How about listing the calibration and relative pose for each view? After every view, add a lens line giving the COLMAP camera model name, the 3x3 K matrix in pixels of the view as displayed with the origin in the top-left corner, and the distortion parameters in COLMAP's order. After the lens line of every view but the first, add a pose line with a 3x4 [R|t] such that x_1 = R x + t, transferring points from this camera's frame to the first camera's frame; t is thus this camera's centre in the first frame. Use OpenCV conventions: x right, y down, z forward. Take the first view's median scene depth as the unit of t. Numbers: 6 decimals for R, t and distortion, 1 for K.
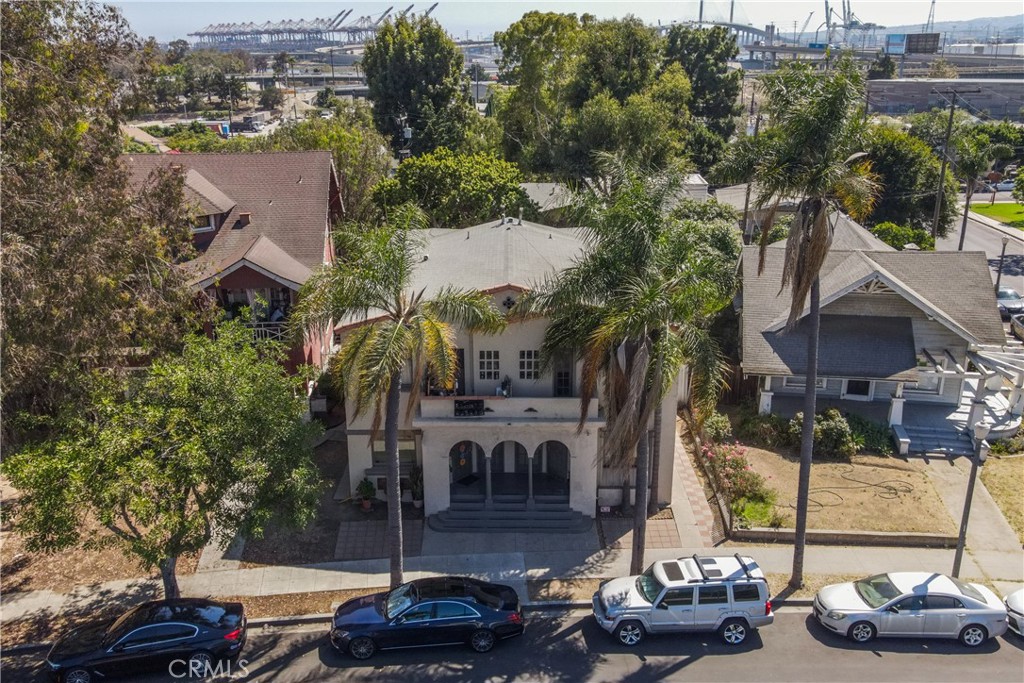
lens RADIAL K [[866.7, 0, 507.8], [0, 866.7, 339.8], [0, 0, 1]] dist [0.016215, 0.007085]
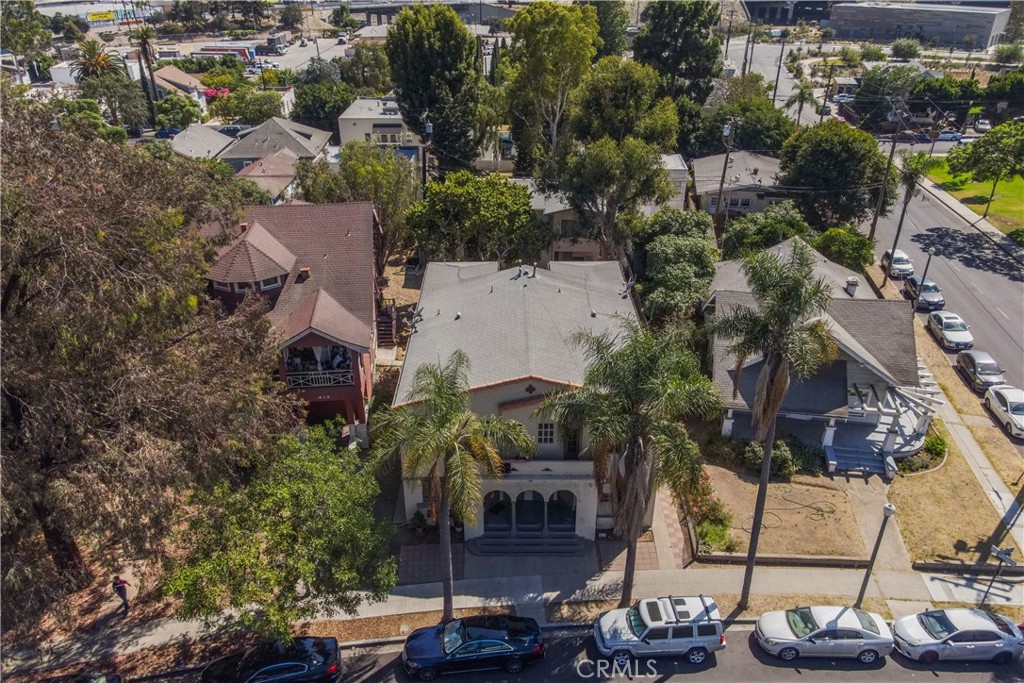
lens RADIAL K [[735.0, 0, 526.4], [0, 735.0, 371.3], [0, 0, 1]] dist [0.022272, 0.003116]
pose [[0.999633, -0.000974, 0.027073, -0.031516], [-0.004340, 0.980691, 0.195517, -0.257876], [-0.026740, -0.195563, 0.980327, -0.039872]]
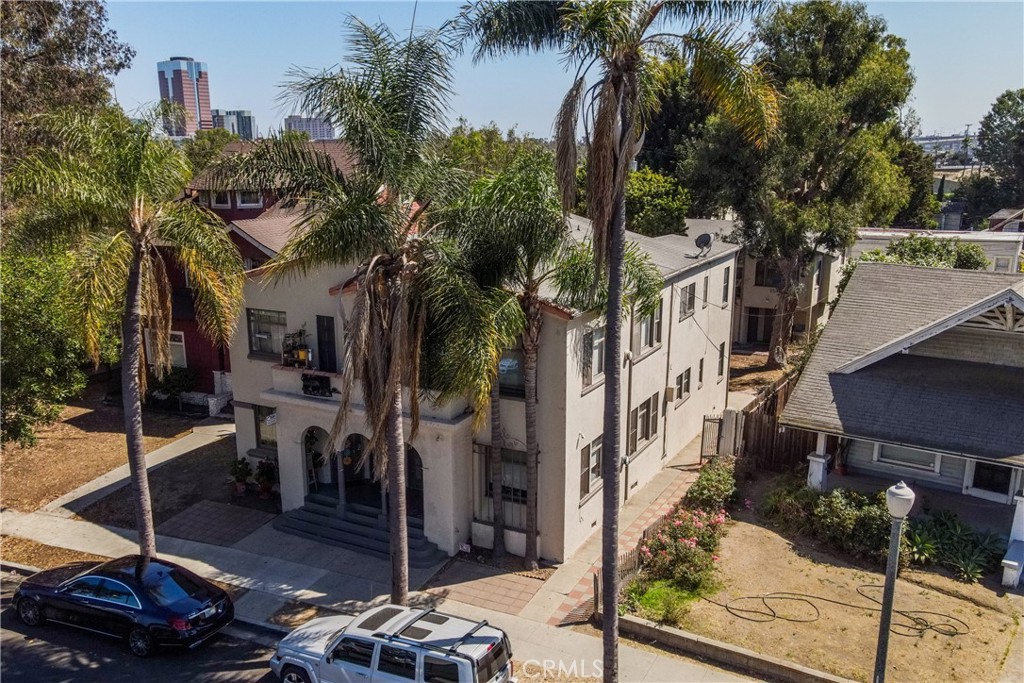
lens RADIAL K [[866.7, 0, 497.1], [0, 866.7, 367.2], [0, 0, 1]] dist [0.016215, 0.007085]
pose [[0.883776, 0.114416, -0.453706, 0.448526], [-0.147777, 0.988266, -0.038634, 0.063637], [0.443962, 0.101191, 0.890313, 0.317673]]
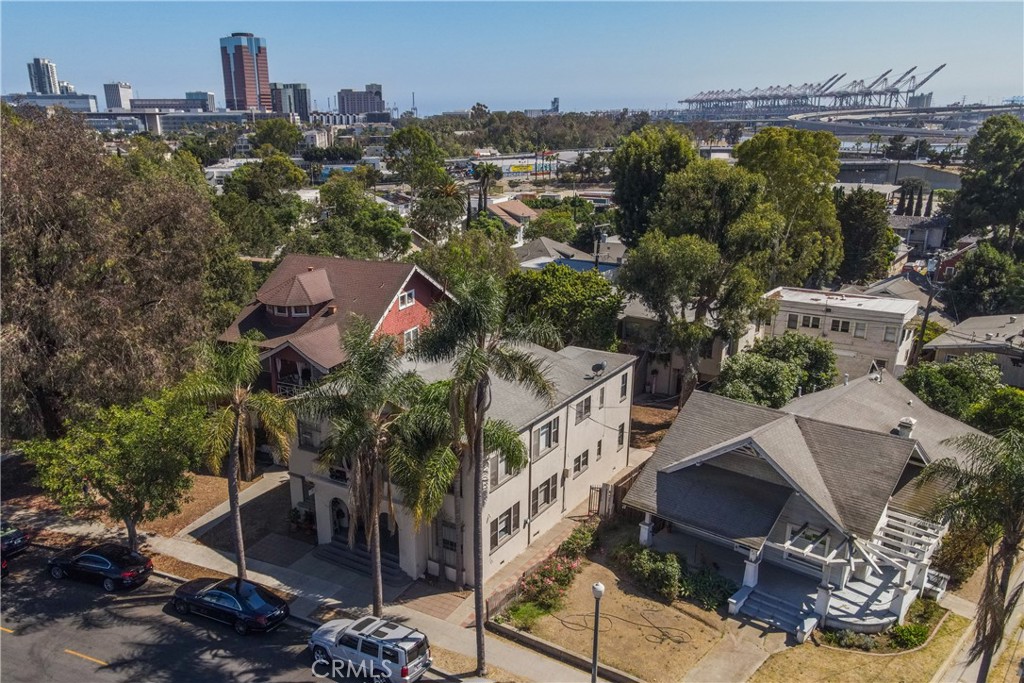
lens RADIAL K [[817.5, 0, 479.9], [0, 817.5, 399.3], [0, 0, 1]] dist [0.005041, 0.005846]
pose [[0.848660, 0.176745, -0.498535, 0.725584], [-0.170885, 0.983593, 0.057814, -0.144657], [0.500574, 0.036128, 0.864939, -0.017470]]
